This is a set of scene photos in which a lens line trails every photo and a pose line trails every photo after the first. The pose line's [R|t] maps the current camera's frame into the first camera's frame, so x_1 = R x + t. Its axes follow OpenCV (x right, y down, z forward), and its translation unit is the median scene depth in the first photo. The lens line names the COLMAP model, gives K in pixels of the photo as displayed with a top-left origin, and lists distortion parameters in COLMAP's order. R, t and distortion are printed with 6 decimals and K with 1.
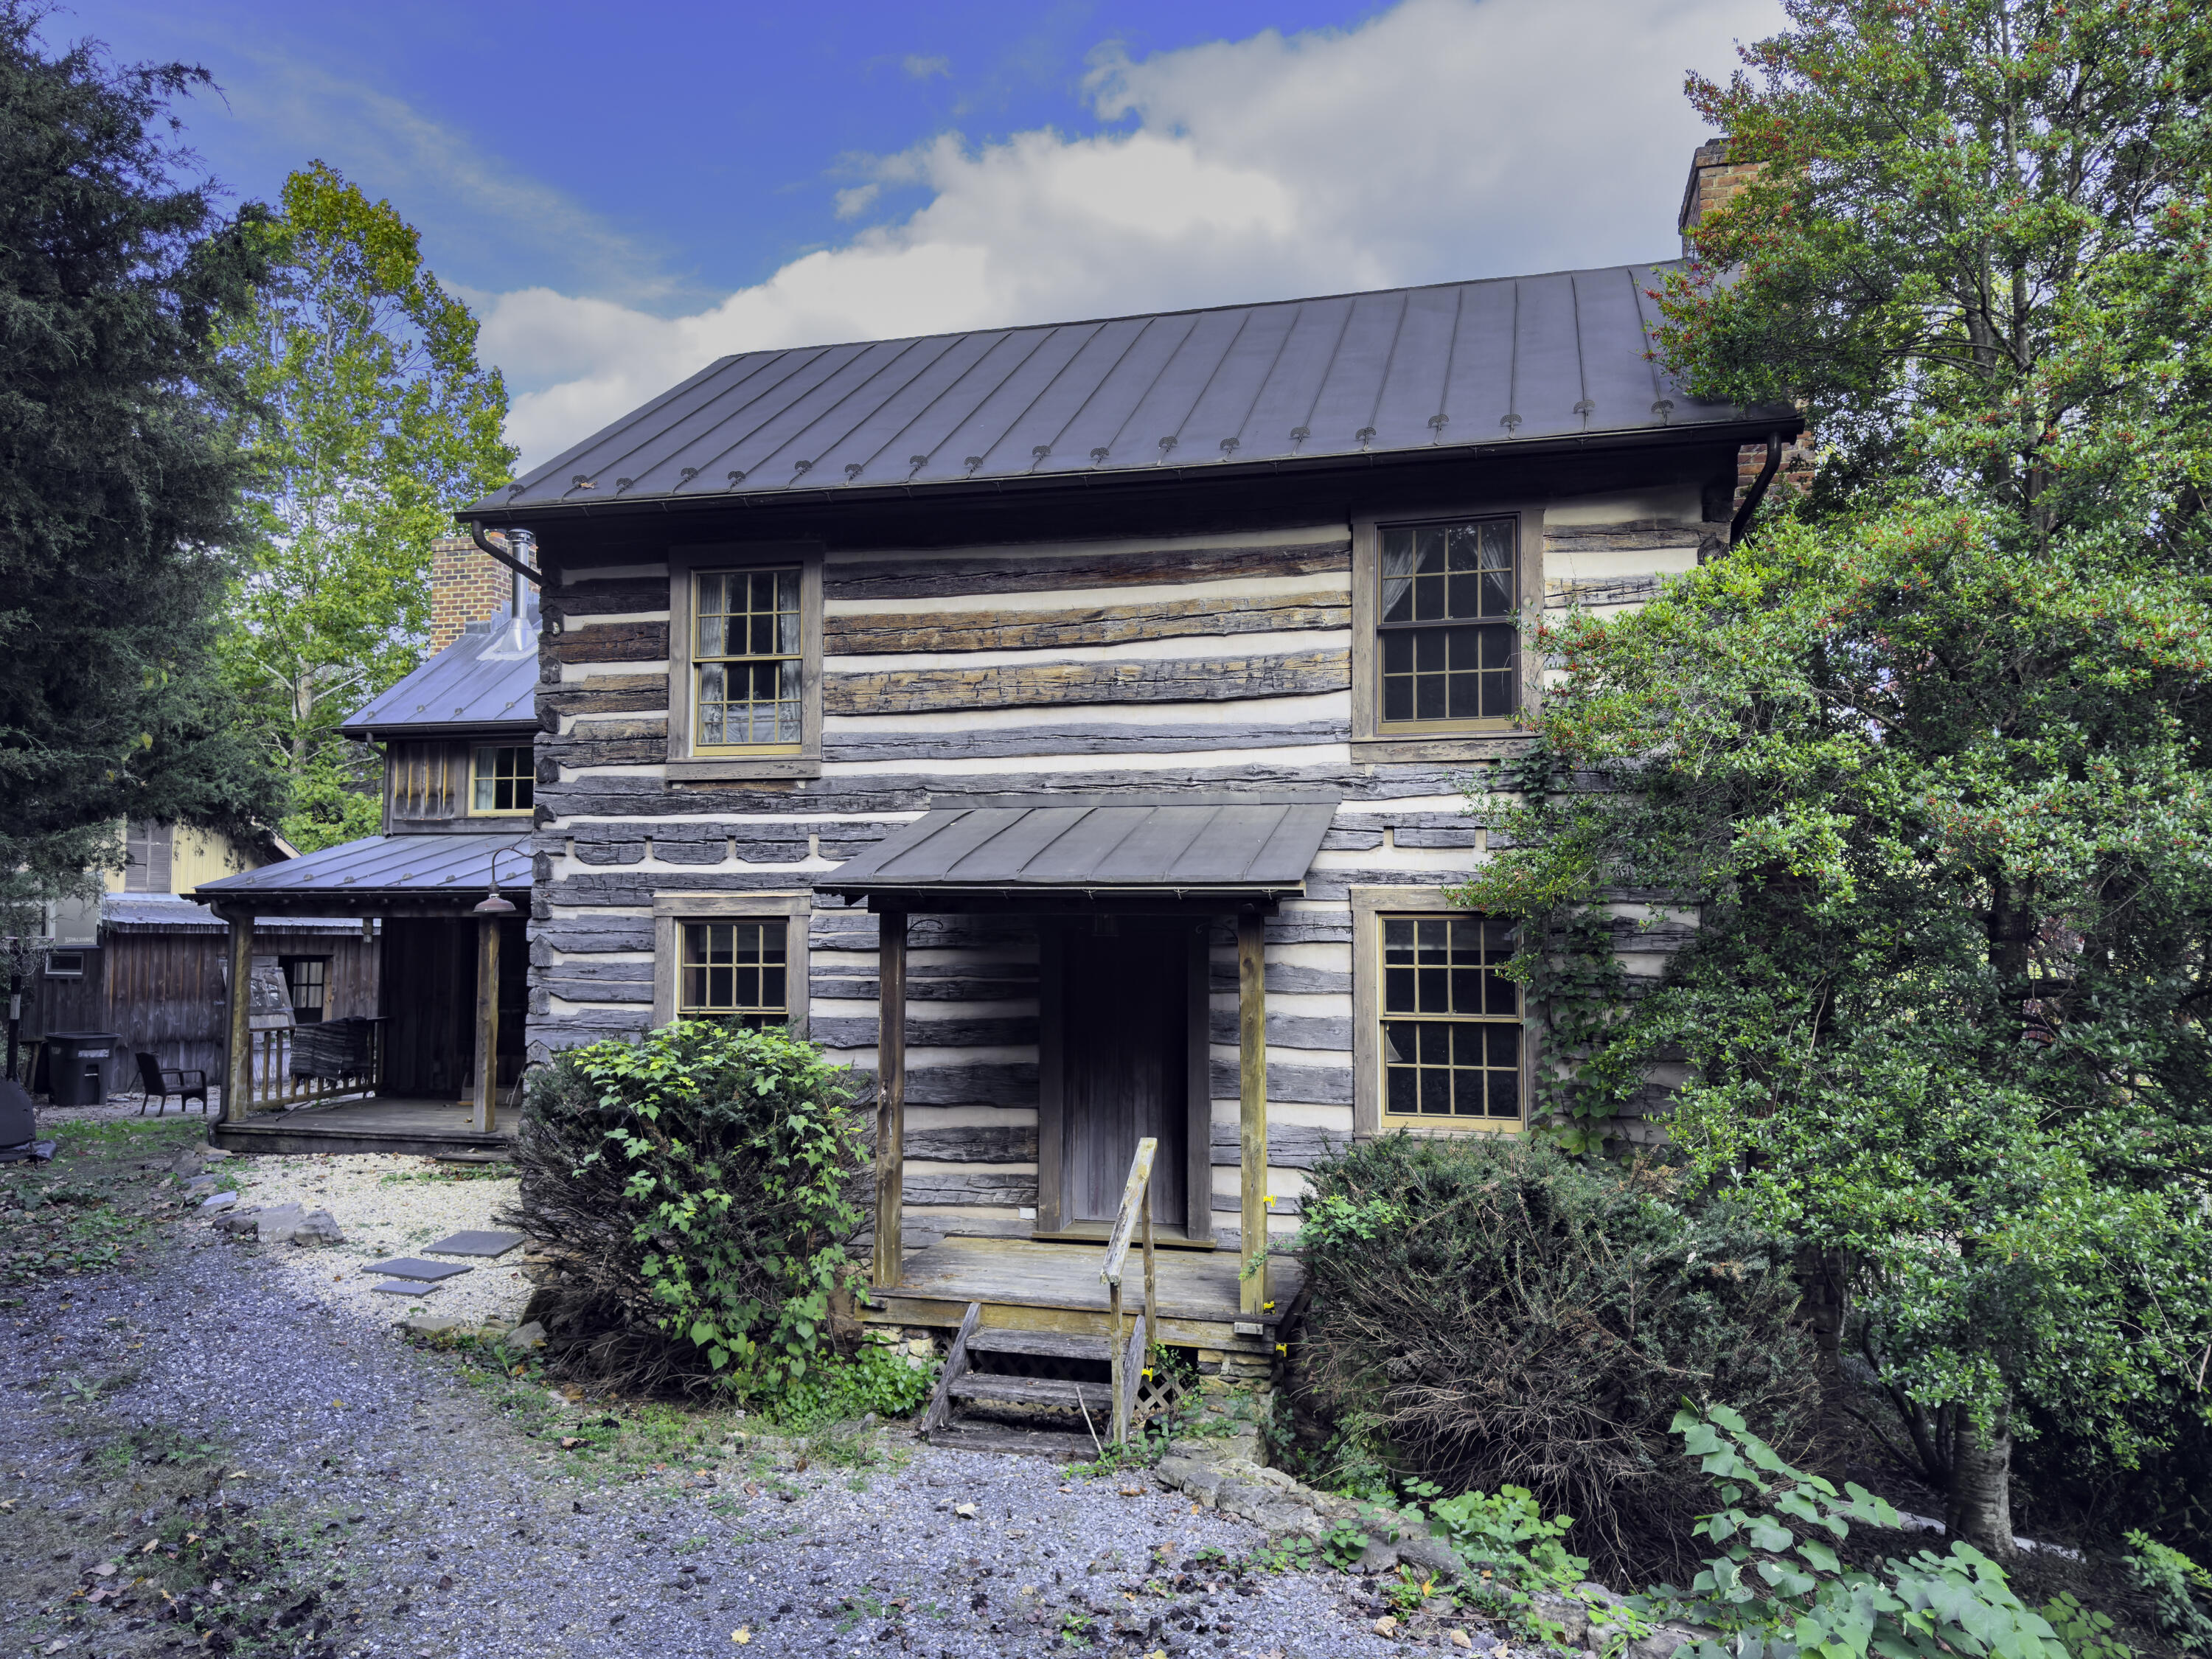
lens RADIAL K [[1573.2, 0, 1105.4], [0, 1573.2, 836.9], [0, 0, 1]] dist [0.047268, -0.052149]
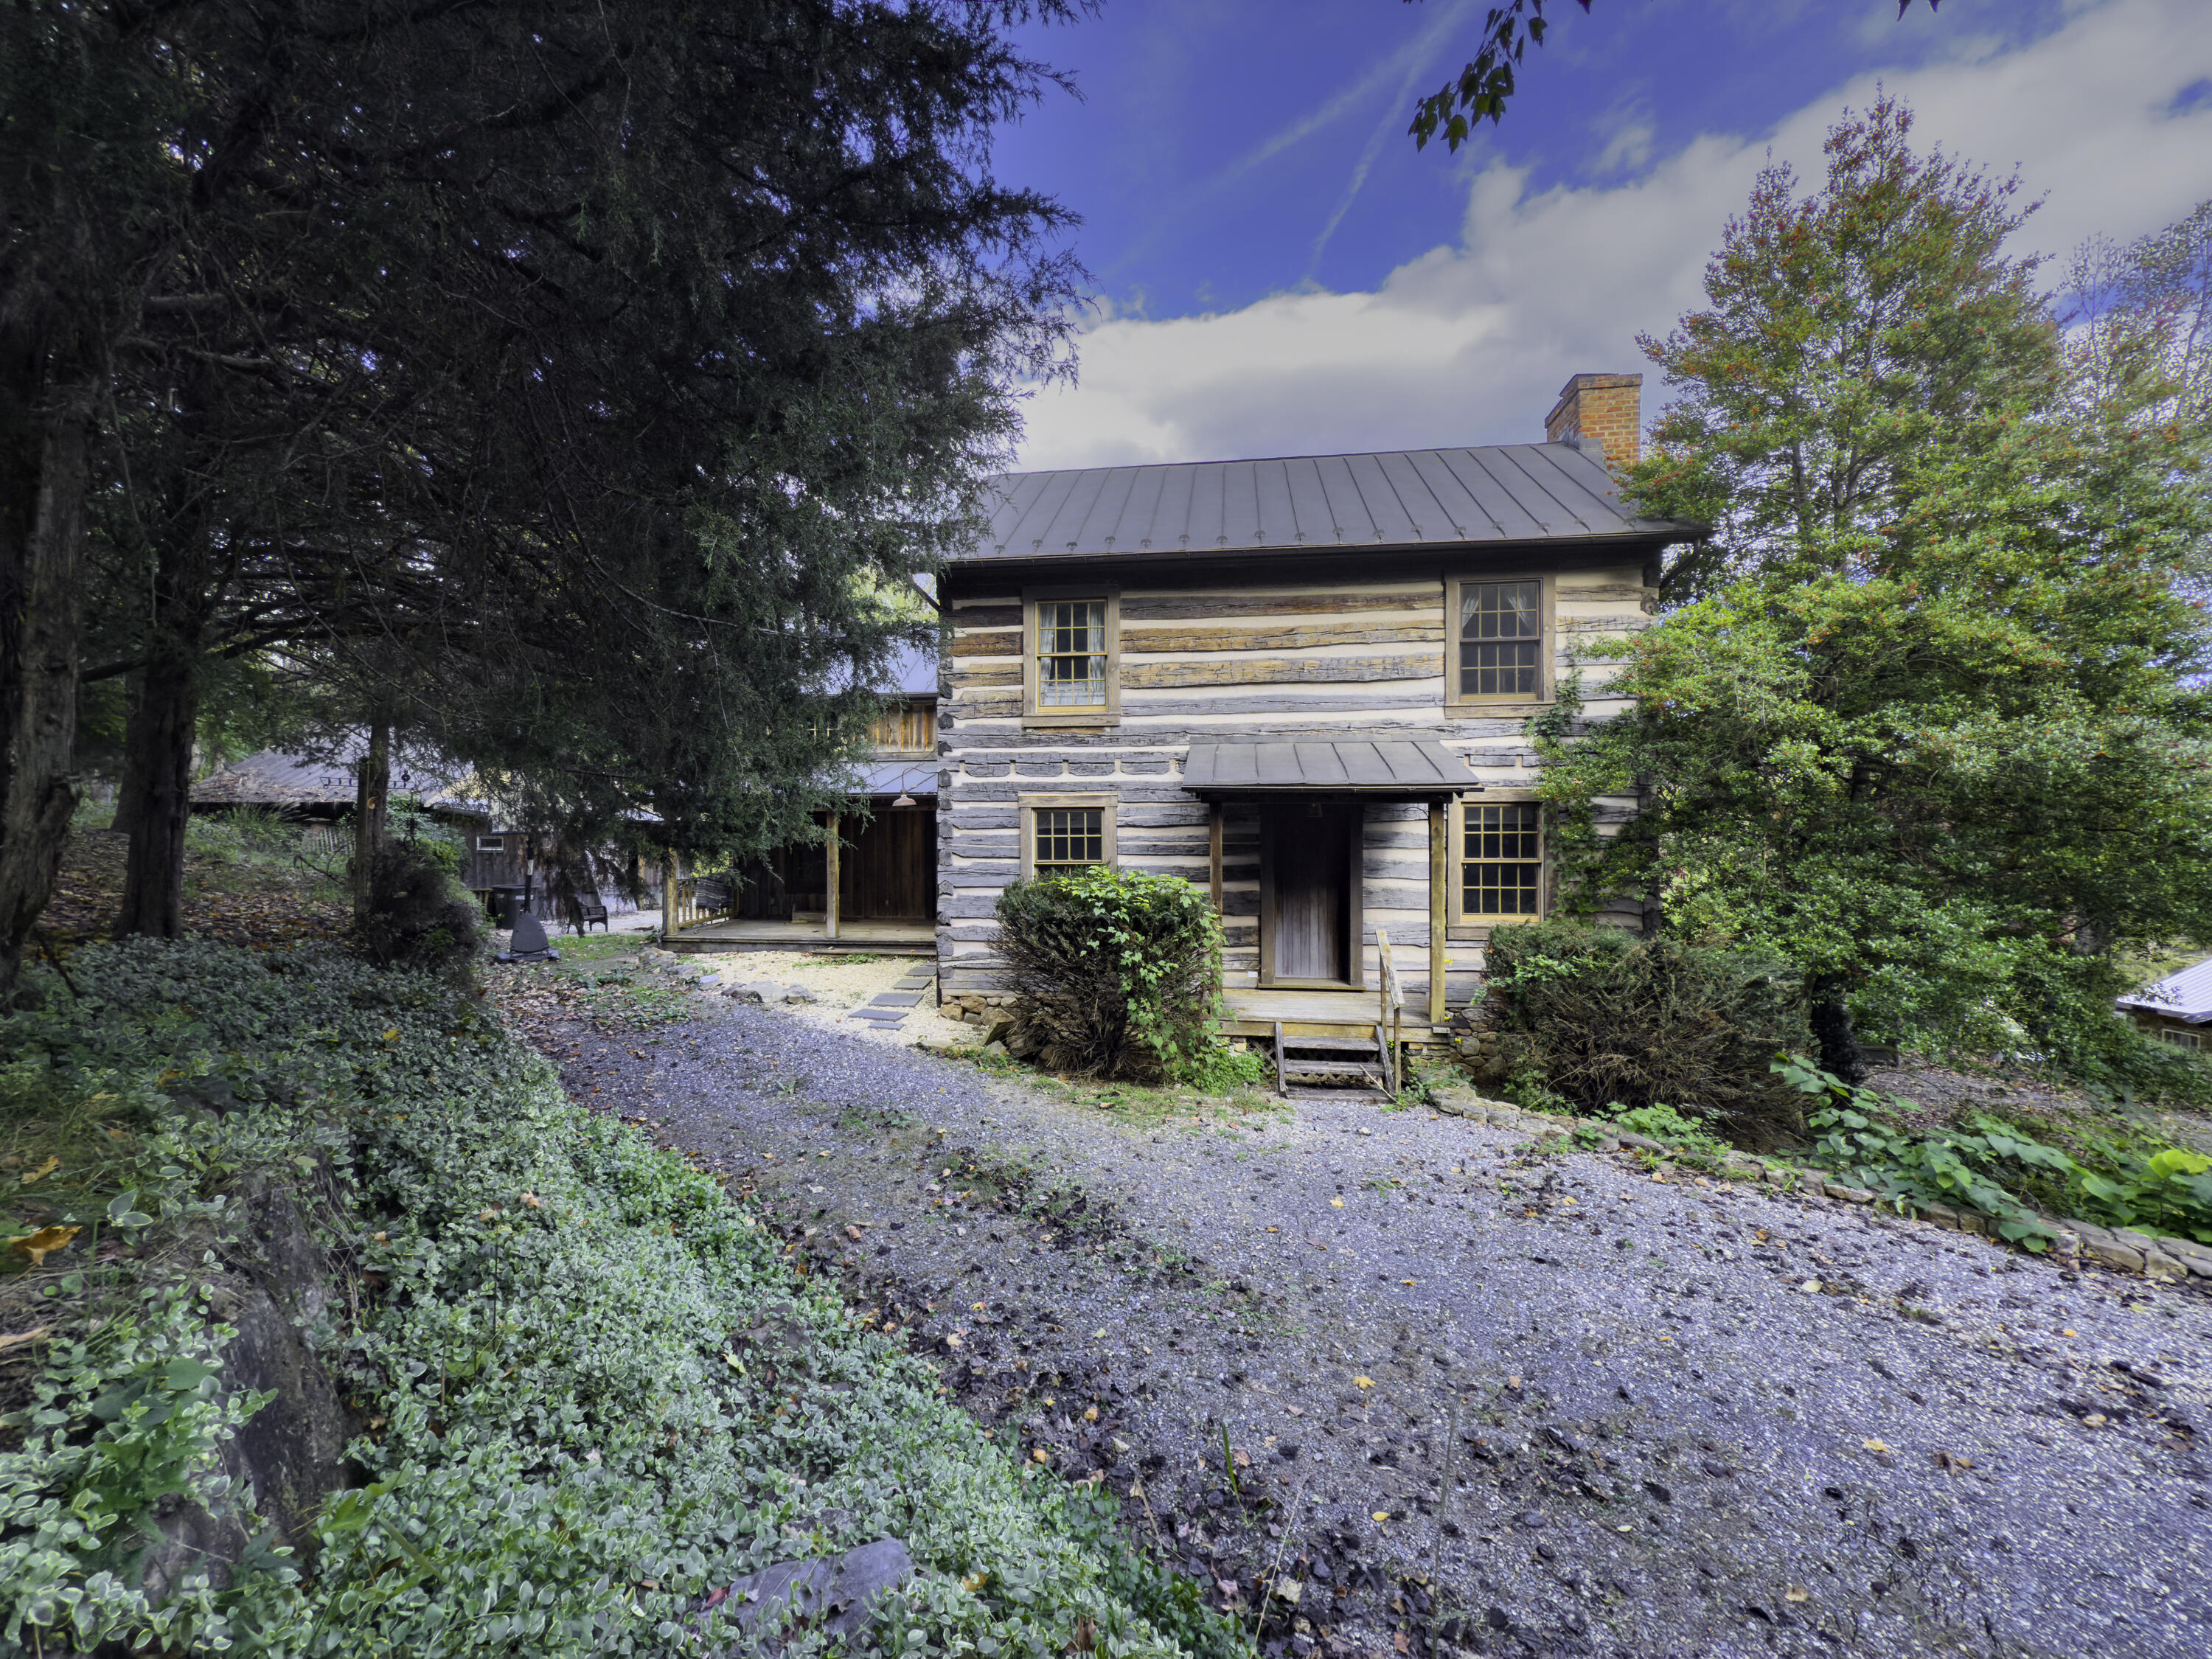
lens RADIAL K [[896.0, 0, 1106.4], [0, 896.0, 833.2], [0, 0, 1]] dist [-0.002064, 0.000746]
pose [[0.993228, -0.006833, 0.115982, -0.328960], [-0.001117, 0.997661, 0.068343, 0.013056], [-0.116178, -0.068010, 0.990897, 0.035476]]
